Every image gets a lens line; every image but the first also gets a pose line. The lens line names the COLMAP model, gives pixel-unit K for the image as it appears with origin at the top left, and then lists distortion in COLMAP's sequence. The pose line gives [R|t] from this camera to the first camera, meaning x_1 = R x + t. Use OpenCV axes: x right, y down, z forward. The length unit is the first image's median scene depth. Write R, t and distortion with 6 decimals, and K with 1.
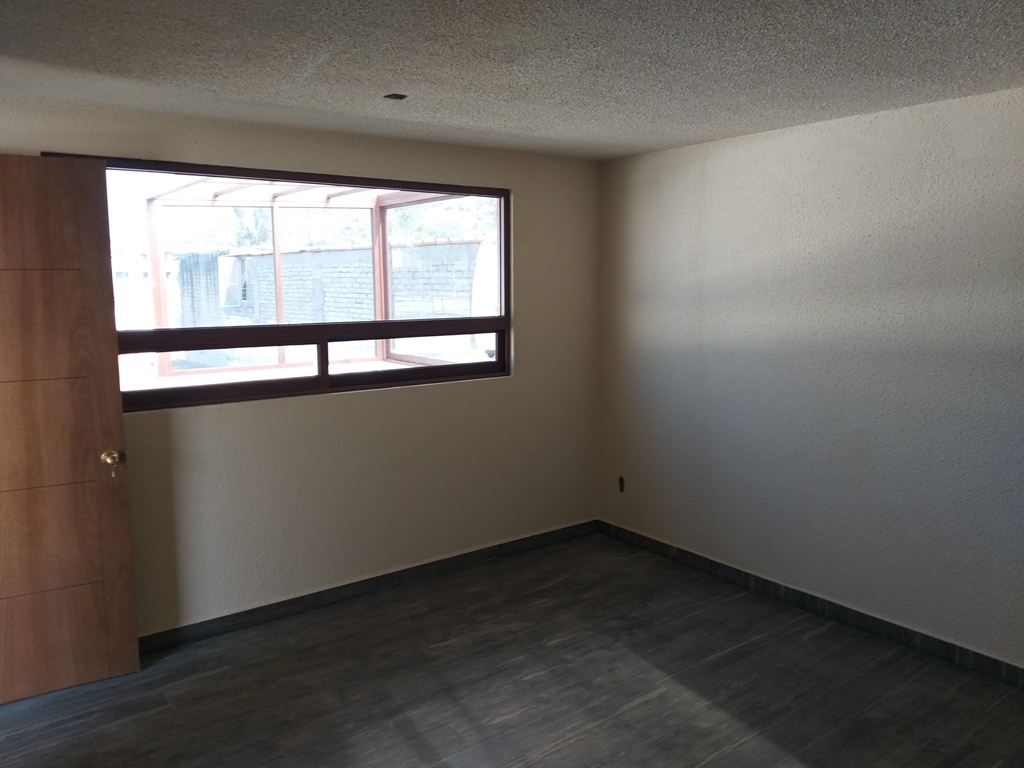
lens RADIAL K [[781.1, 0, 512.1], [0, 781.1, 381.9], [0, 0, 1]] dist [0.055698, -0.113709]
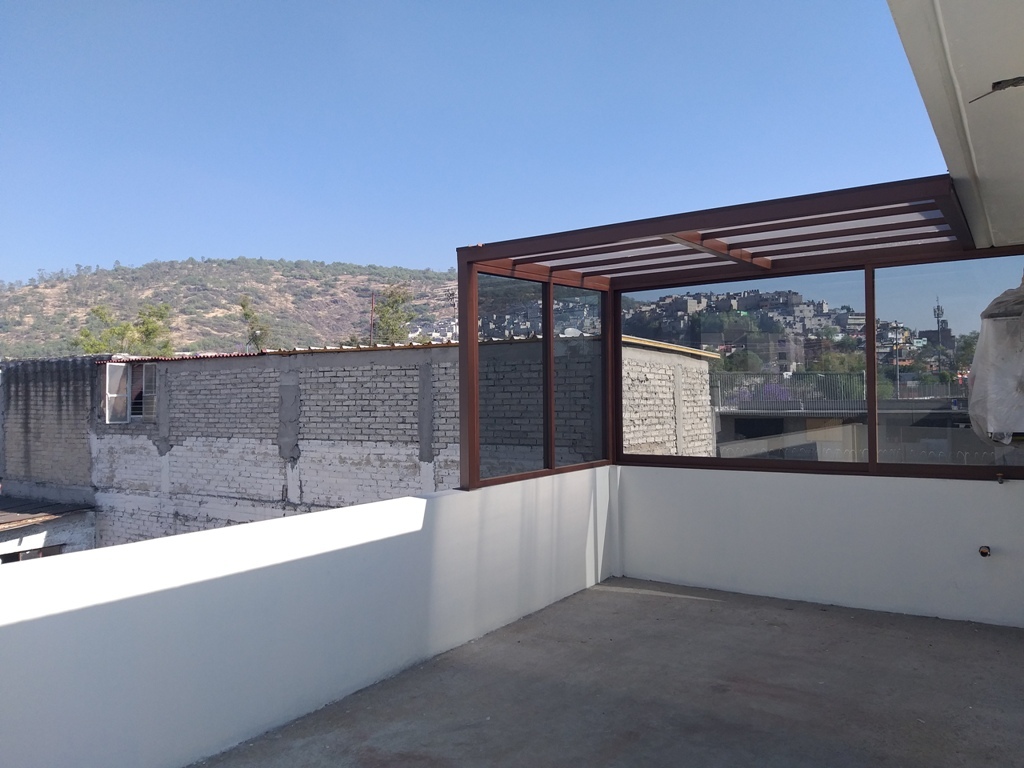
lens RADIAL K [[781.1, 0, 514.2], [0, 781.1, 385.2], [0, 0, 1]] dist [0.055698, -0.113709]
pose [[0.918971, 0.002821, 0.394315, -0.364073], [0.059182, 0.987661, -0.144994, 0.006166], [-0.389858, 0.156582, 0.907465, 0.134273]]
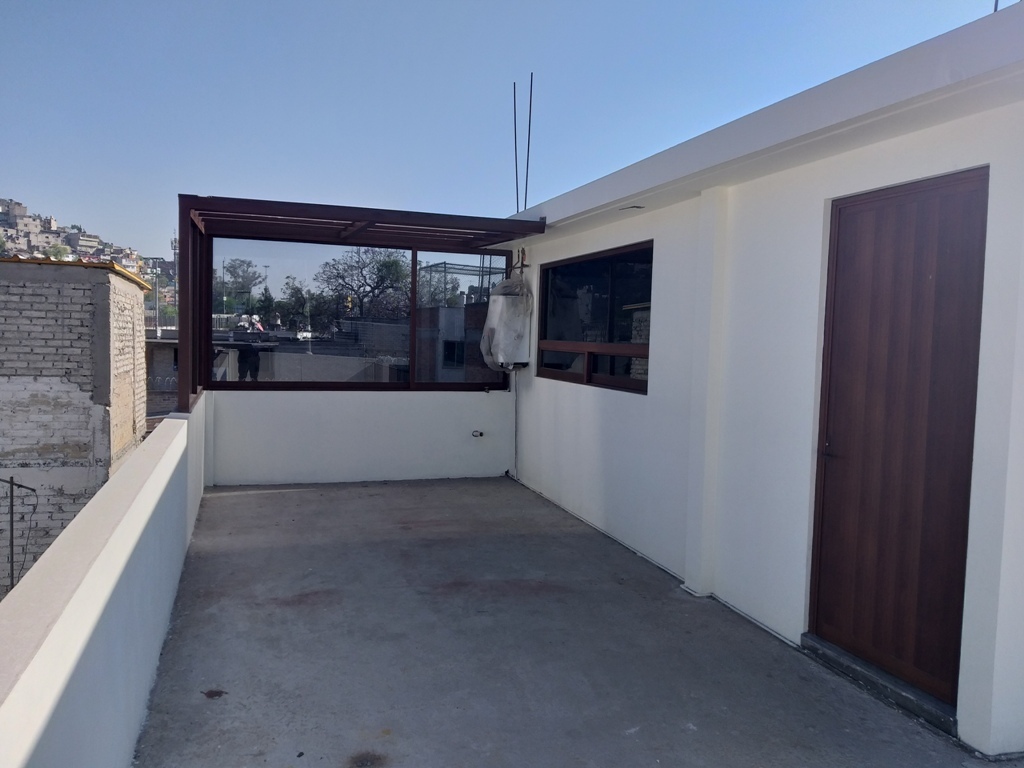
lens RADIAL K [[781.1, 0, 518.0], [0, 781.1, 383.1], [0, 0, 1]] dist [0.055698, -0.113709]
pose [[0.265206, -0.044409, 0.963169, -0.610528], [0.100654, 0.994756, 0.018150, -0.005440], [-0.958924, 0.092133, 0.268285, 0.204833]]
